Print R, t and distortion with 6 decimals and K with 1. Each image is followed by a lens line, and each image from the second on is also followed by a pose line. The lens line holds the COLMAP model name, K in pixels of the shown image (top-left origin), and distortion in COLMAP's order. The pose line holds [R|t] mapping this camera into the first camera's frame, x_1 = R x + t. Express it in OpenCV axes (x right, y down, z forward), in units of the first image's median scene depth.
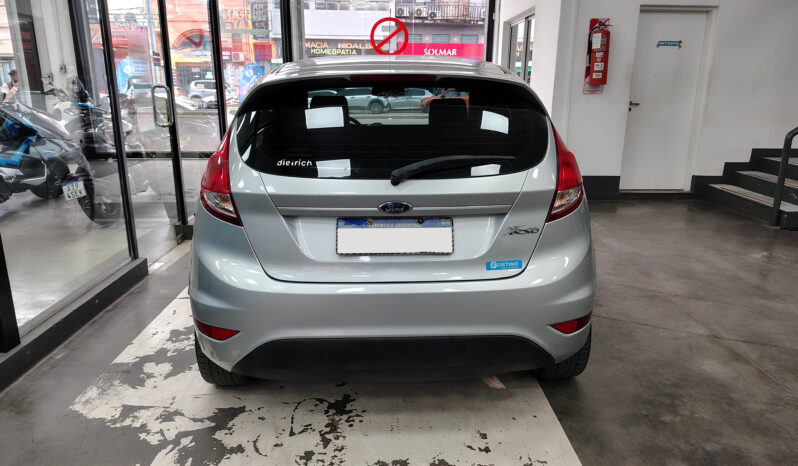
lens RADIAL K [[567.5, 0, 402.9], [0, 567.5, 234.6], [0, 0, 1]] dist [0.053698, -0.071045]
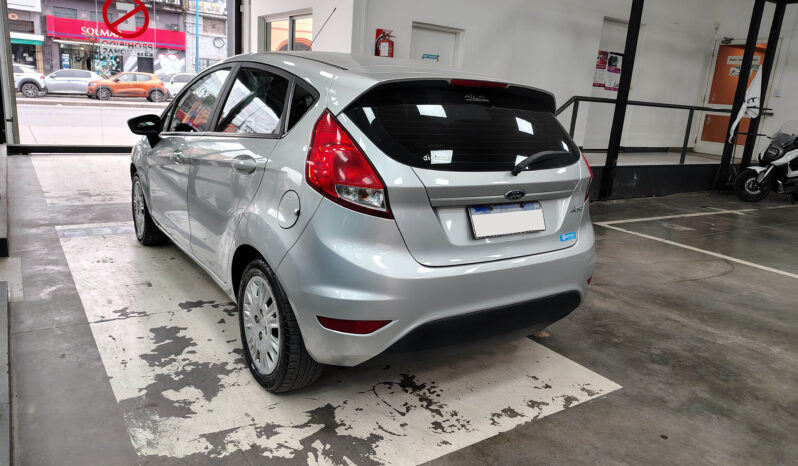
lens RADIAL K [[567.5, 0, 395.8], [0, 567.5, 237.2], [0, 0, 1]] dist [0.053698, -0.071045]
pose [[0.847343, -0.078258, 0.525248, -0.688356], [0.071214, 0.996893, 0.033645, -0.013549], [-0.526250, 0.008896, 0.850284, 0.096818]]
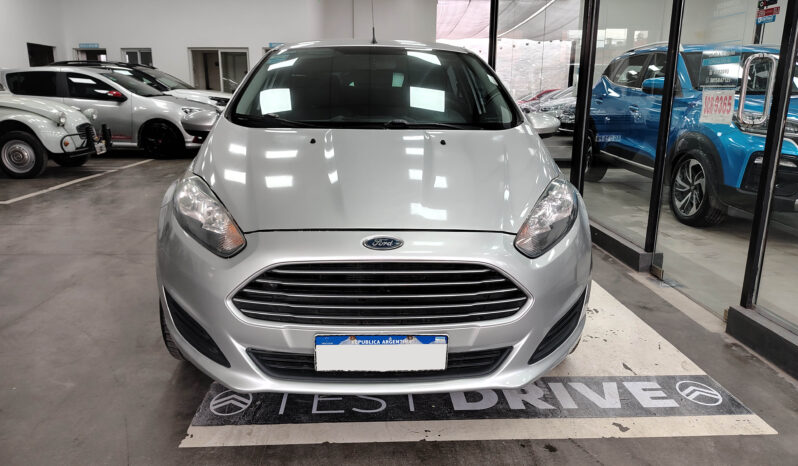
lens RADIAL K [[567.5, 0, 395.8], [0, 567.5, 235.1], [0, 0, 1]] dist [0.053698, -0.071045]
pose [[-0.999824, -0.009531, -0.016188, -0.075497], [-0.016149, 0.876302, 0.481491, -0.709302], [0.009596, 0.481667, -0.876302, 3.028952]]
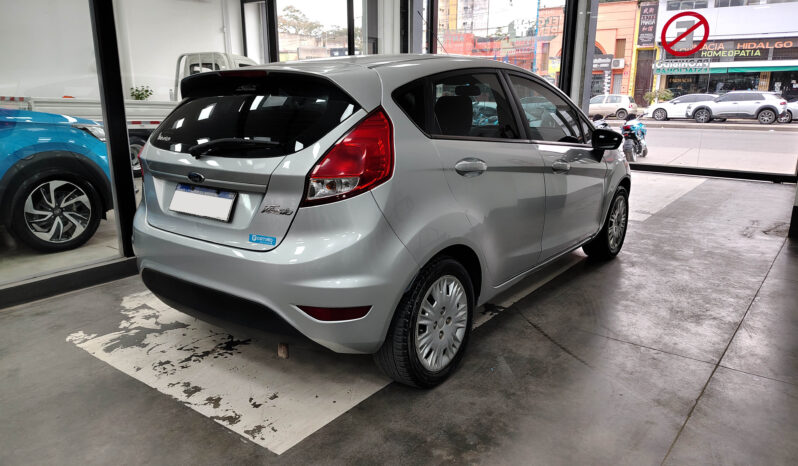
lens RADIAL K [[567.5, 0, 393.0], [0, 567.5, 232.1], [0, 0, 1]] dist [0.053698, -0.071045]
pose [[0.777246, 0.147625, -0.611634, 0.879253], [-0.158660, 0.986658, 0.036521, -0.034939], [0.608865, 0.068656, 0.790297, 0.232769]]
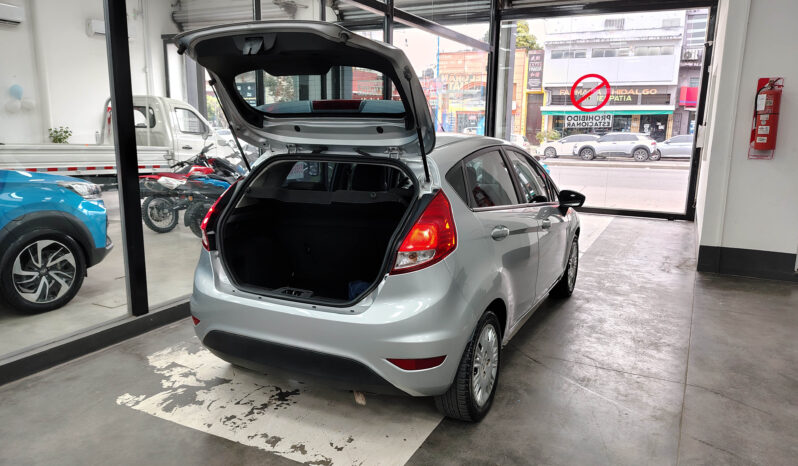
lens RADIAL K [[567.5, 0, 399.3], [0, 567.5, 232.4], [0, 0, 1]] dist [0.053698, -0.071045]
pose [[0.880240, 0.096455, -0.464623, 0.719701], [-0.131851, 0.990283, -0.044215, -0.053315], [0.455843, 0.100181, 0.884404, -0.096268]]
